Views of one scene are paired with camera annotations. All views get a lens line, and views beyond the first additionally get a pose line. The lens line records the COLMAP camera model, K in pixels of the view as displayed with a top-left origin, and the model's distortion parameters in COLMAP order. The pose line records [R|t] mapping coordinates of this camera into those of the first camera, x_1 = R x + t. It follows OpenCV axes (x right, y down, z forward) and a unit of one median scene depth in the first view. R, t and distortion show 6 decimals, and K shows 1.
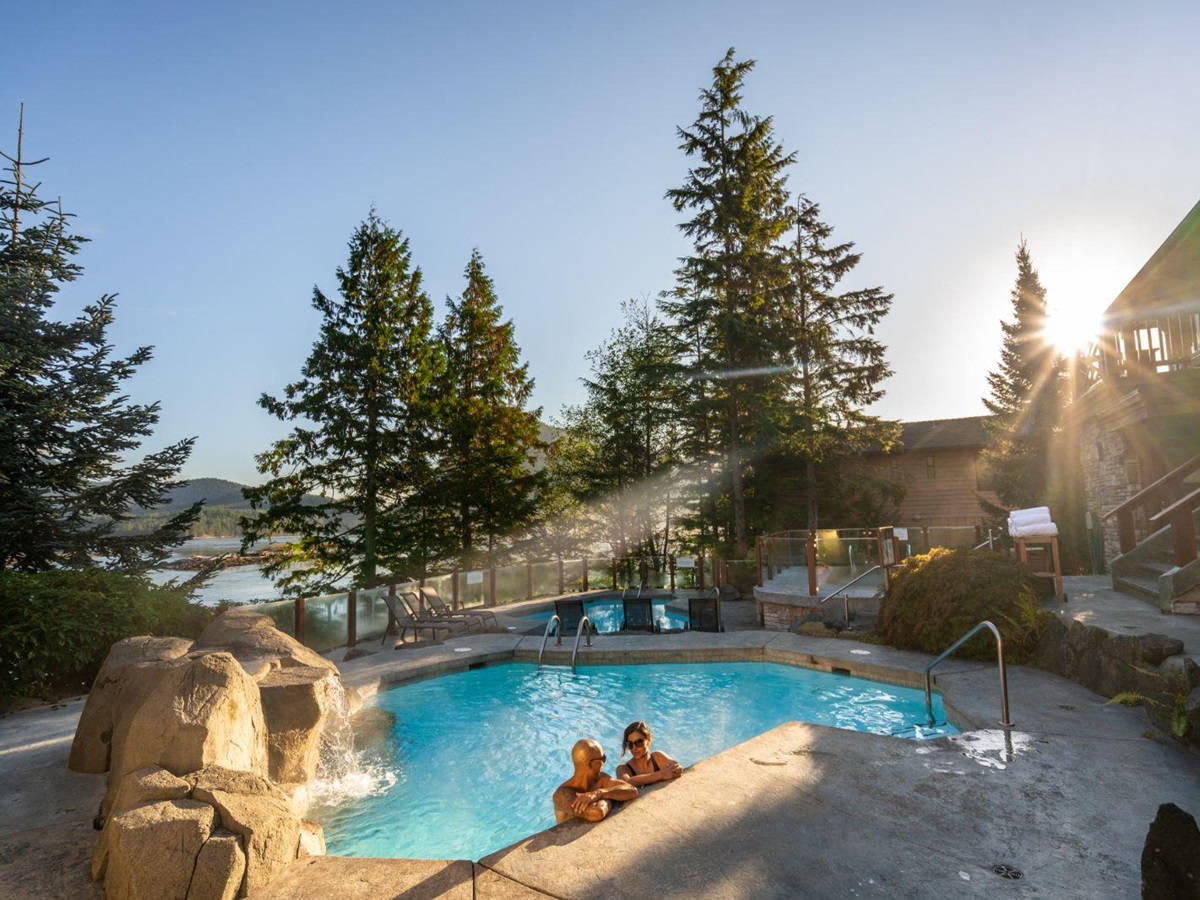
lens RADIAL K [[531.5, 0, 585.0], [0, 531.5, 450.2], [0, 0, 1]] dist [0.000583, 0.000077]
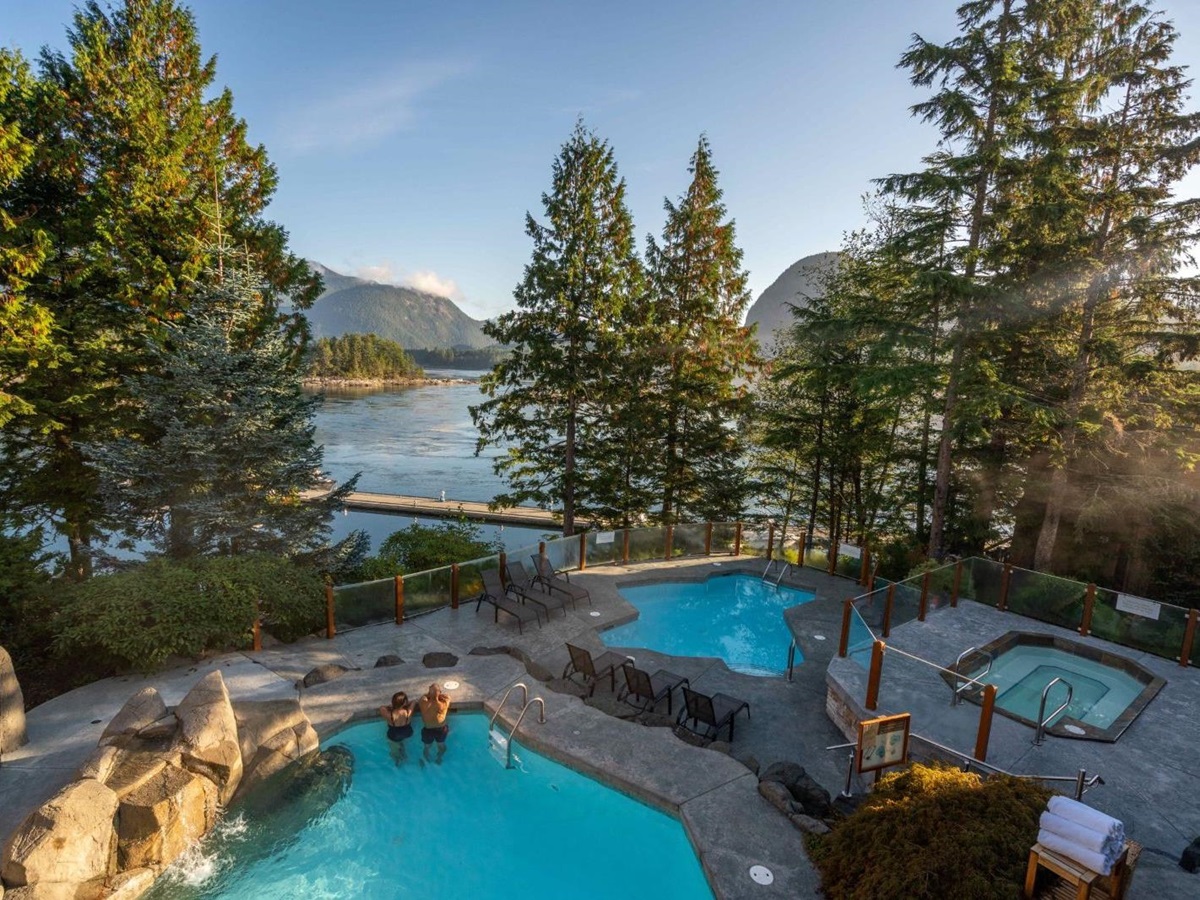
lens RADIAL K [[531.5, 0, 585.0], [0, 531.5, 450.2], [0, 0, 1]] dist [0.000583, 0.000077]
pose [[0.890146, 0.114045, -0.441173, 0.104954], [-0.015904, 0.975360, 0.220045, -0.082851], [0.455397, -0.188855, 0.870027, 0.054272]]
